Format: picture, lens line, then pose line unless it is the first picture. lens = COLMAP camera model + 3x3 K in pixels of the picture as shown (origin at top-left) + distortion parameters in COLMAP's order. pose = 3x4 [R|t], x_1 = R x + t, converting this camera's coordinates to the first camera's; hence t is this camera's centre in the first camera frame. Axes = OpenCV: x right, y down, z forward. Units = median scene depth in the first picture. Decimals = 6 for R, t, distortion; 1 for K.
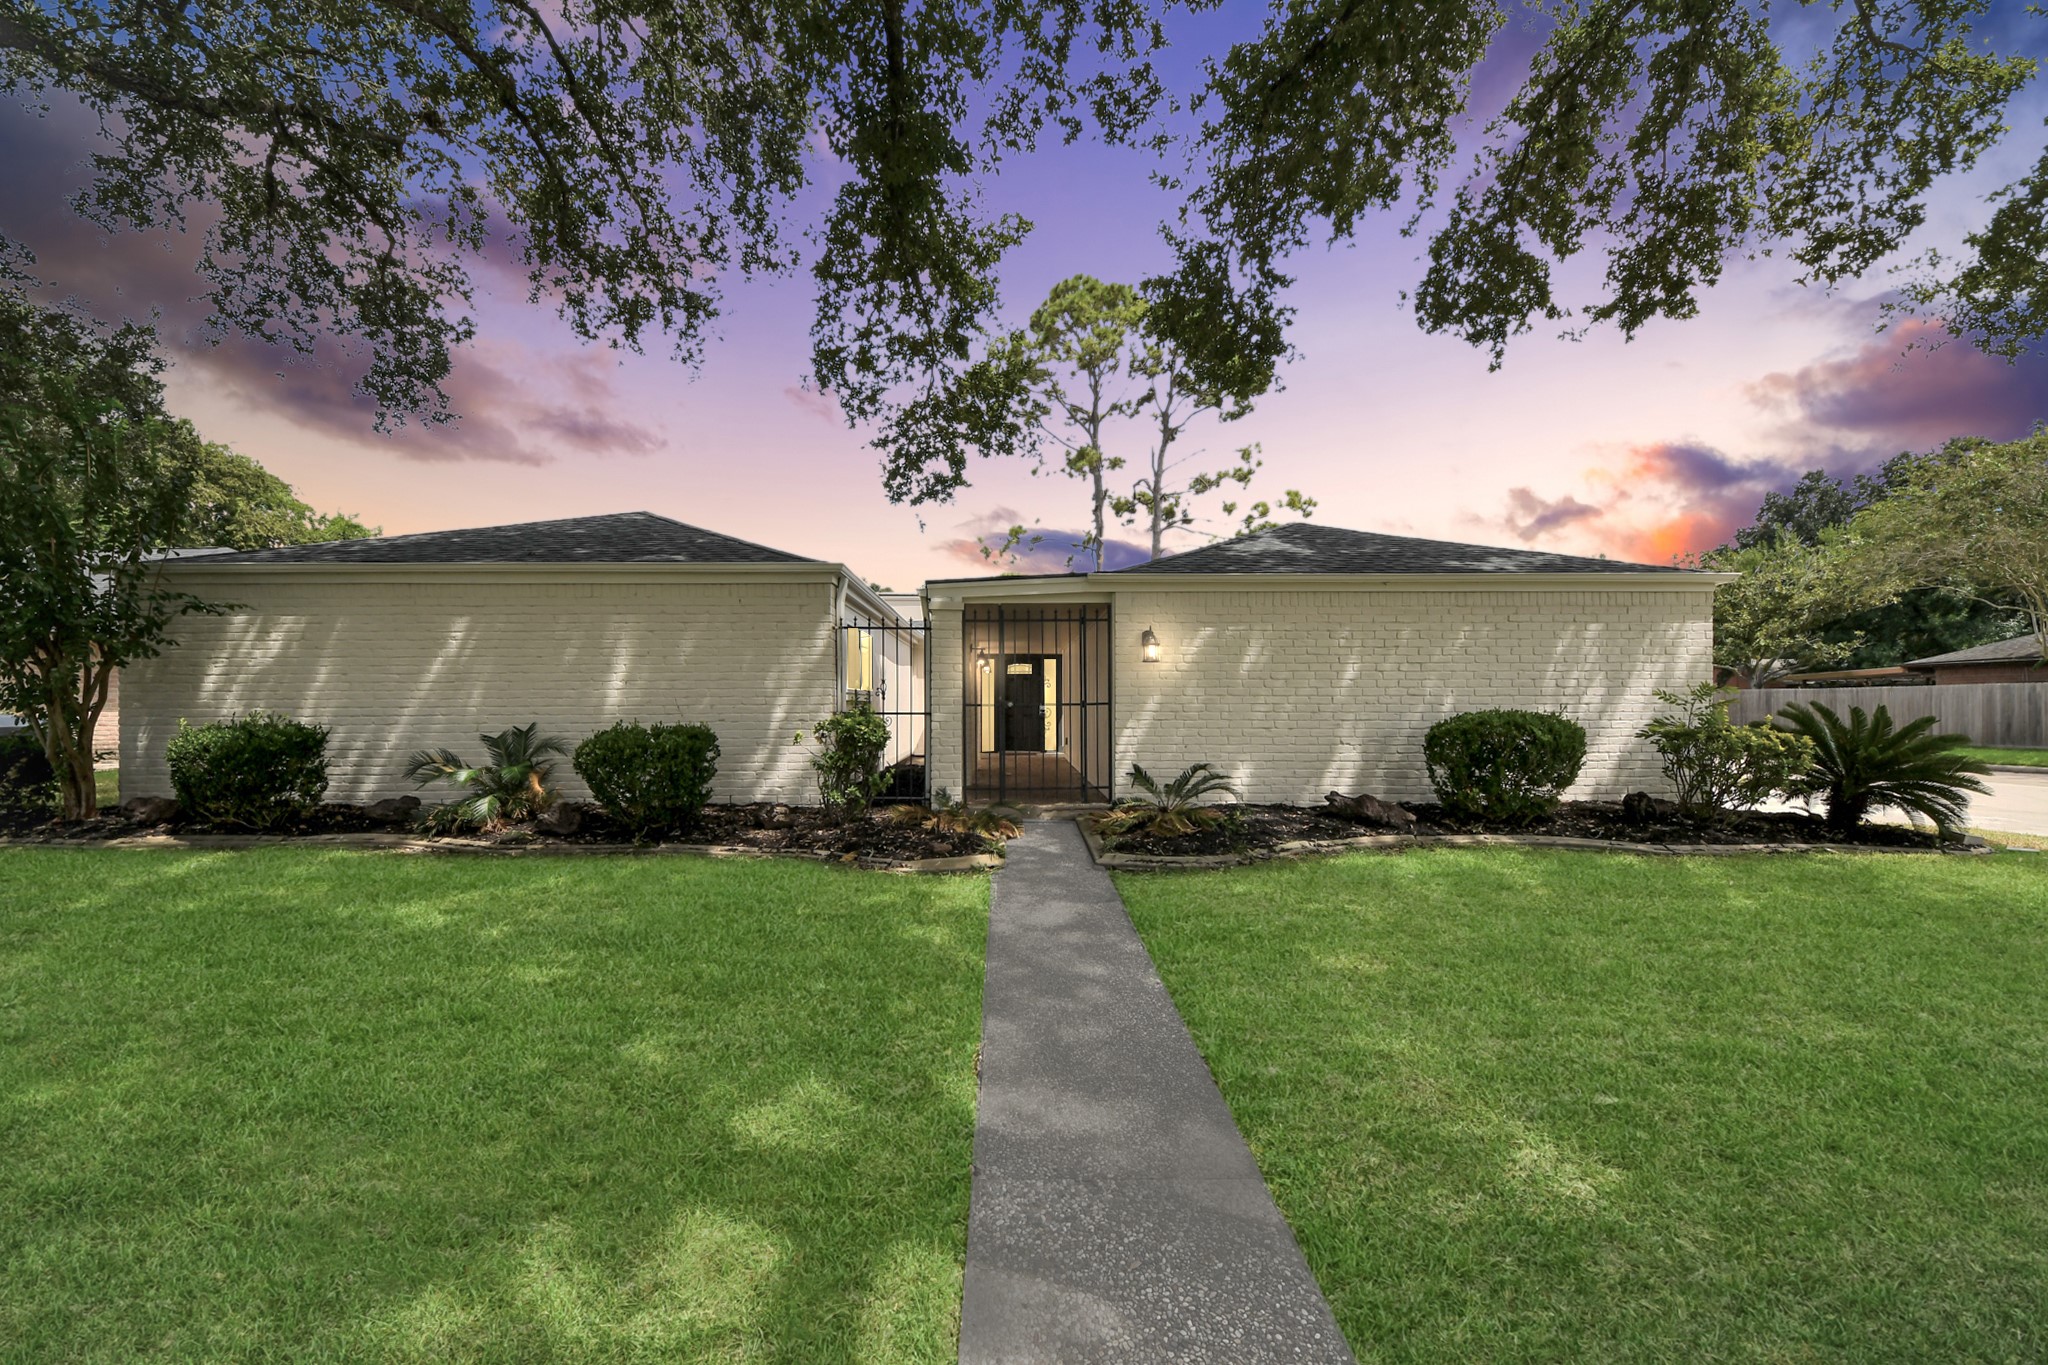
lens RADIAL K [[738.7, 0, 1030.2], [0, 738.7, 700.8], [0, 0, 1]] dist [-0.004039, -0.004577]
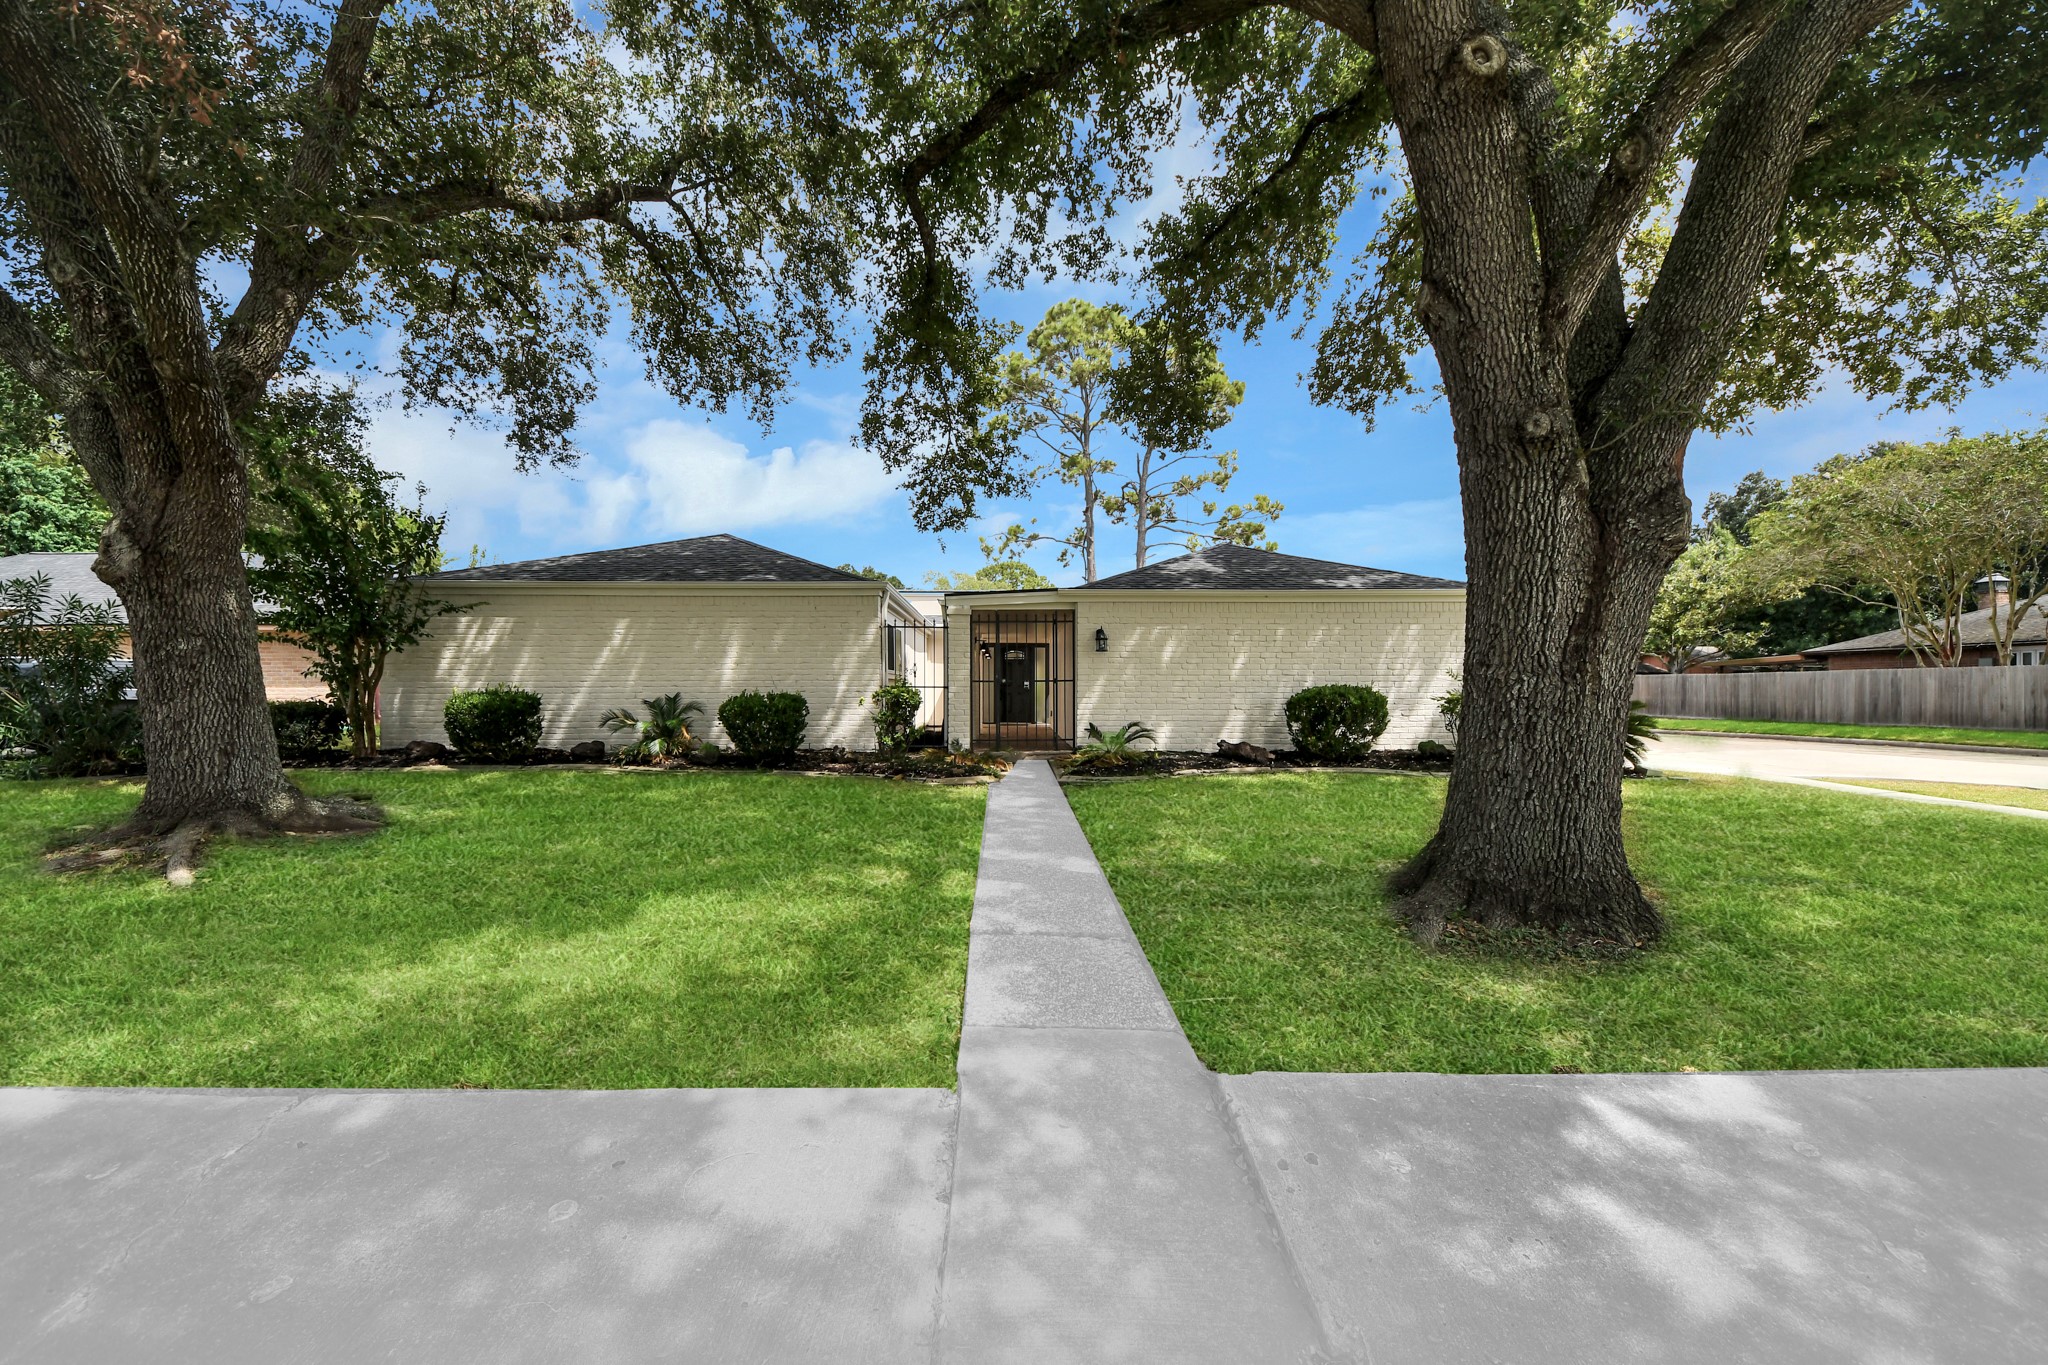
lens RADIAL K [[738.7, 0, 1022.8], [0, 738.7, 697.4], [0, 0, 1]] dist [-0.004039, -0.004577]
pose [[0.999905, 0.003472, -0.013311, 0.025813], [-0.003247, 0.999852, 0.016890, 0.012282], [0.013368, -0.016845, 0.999769, -0.400211]]
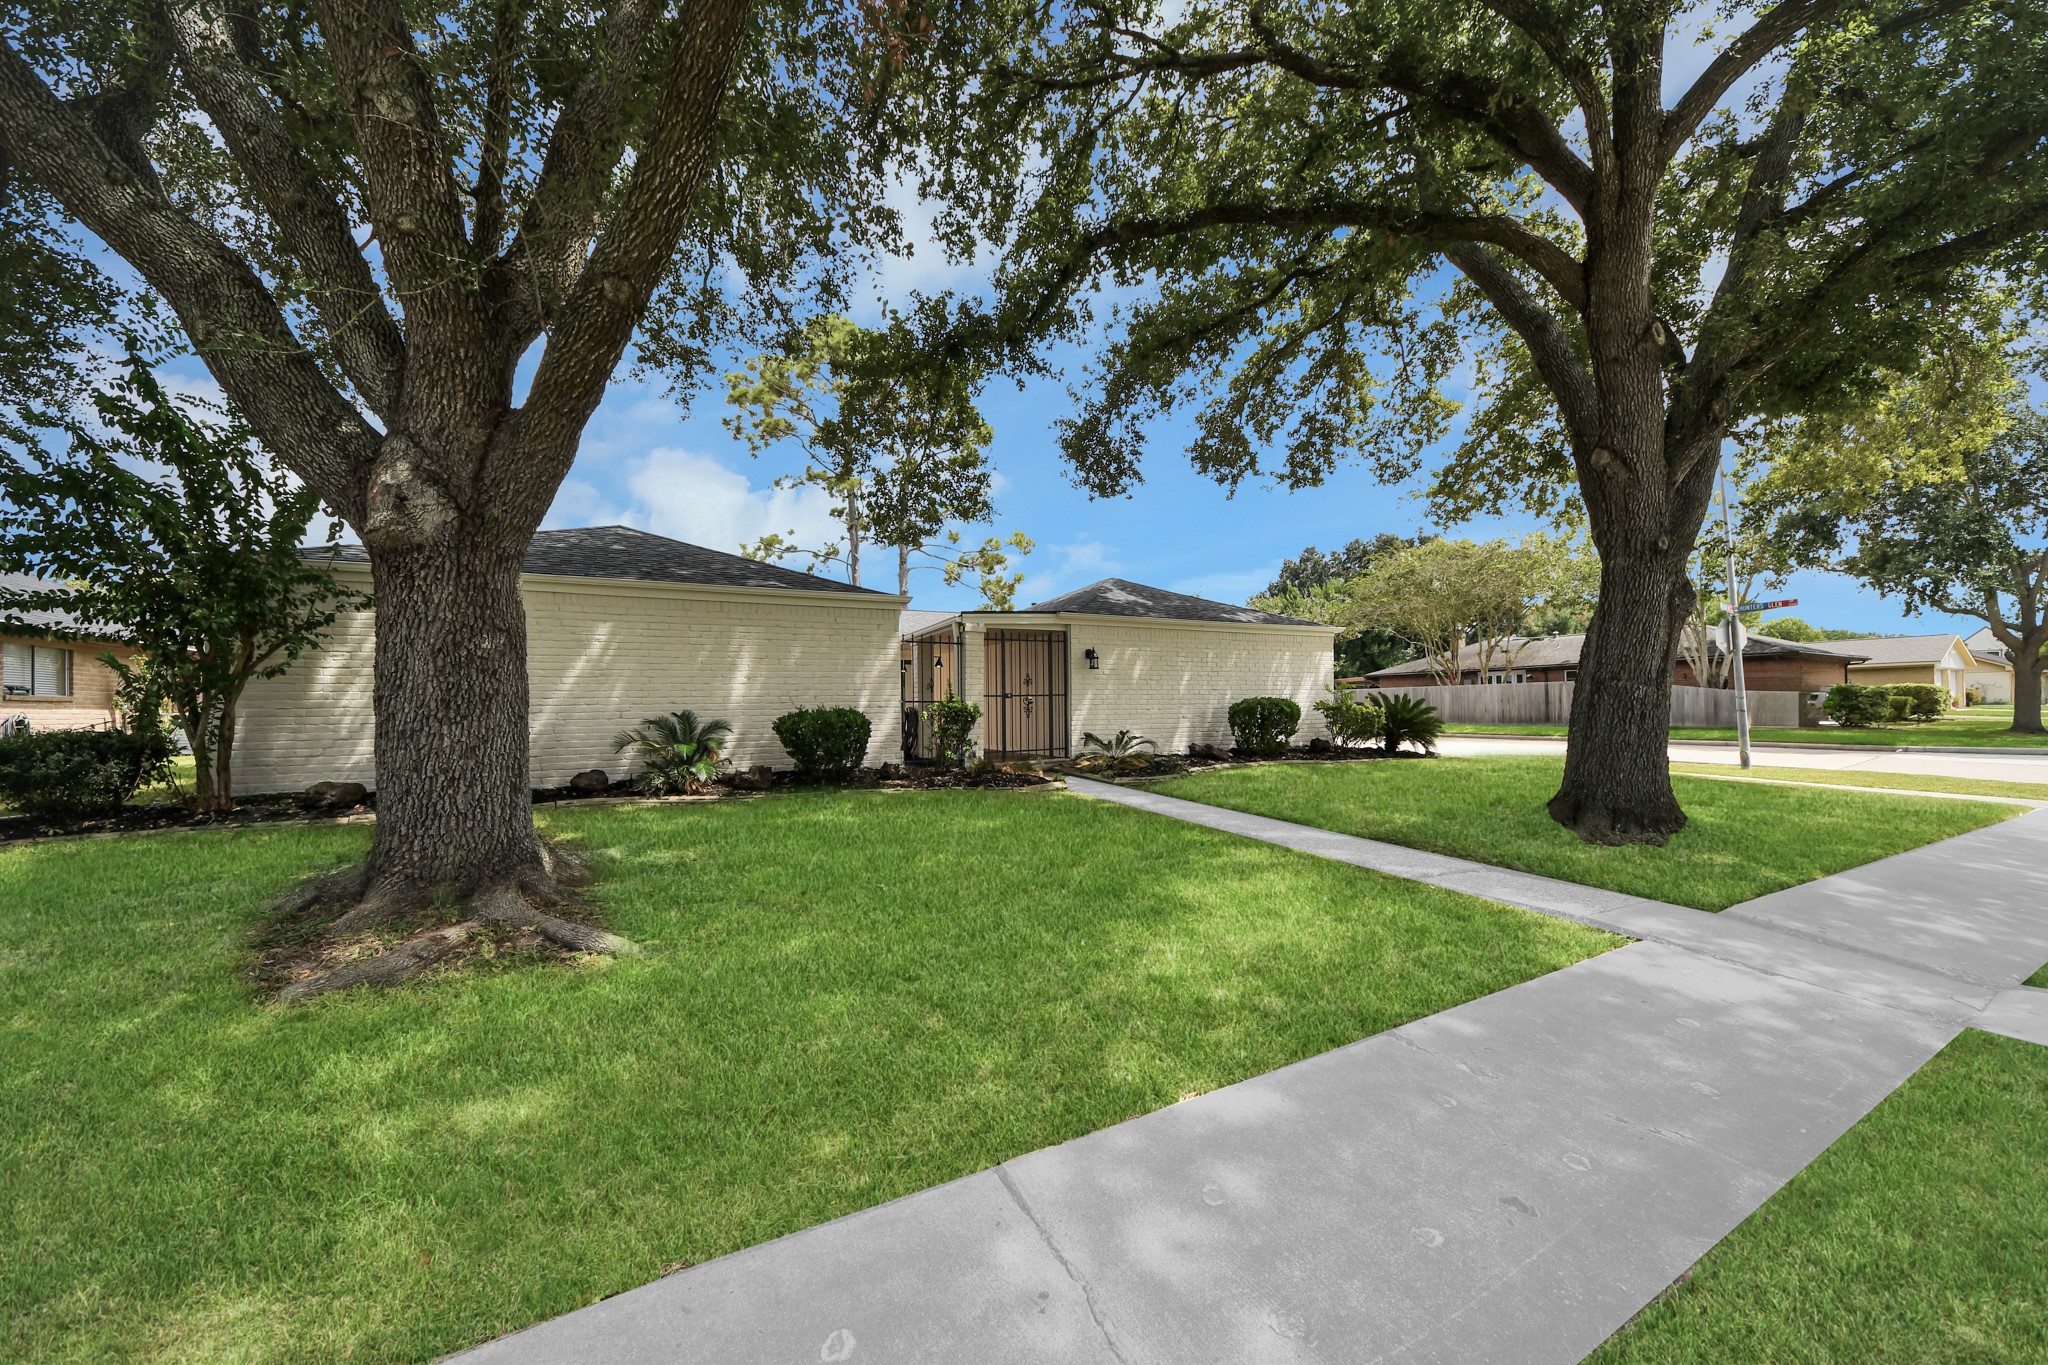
lens RADIAL K [[738.7, 0, 1006.3], [0, 738.7, 703.7], [0, 0, 1]] dist [-0.004039, -0.004577]
pose [[0.898286, -0.005782, 0.439372, -0.655740], [0.006337, 0.999980, 0.000203, 0.021124], [-0.439365, 0.002602, 0.898305, -0.343185]]
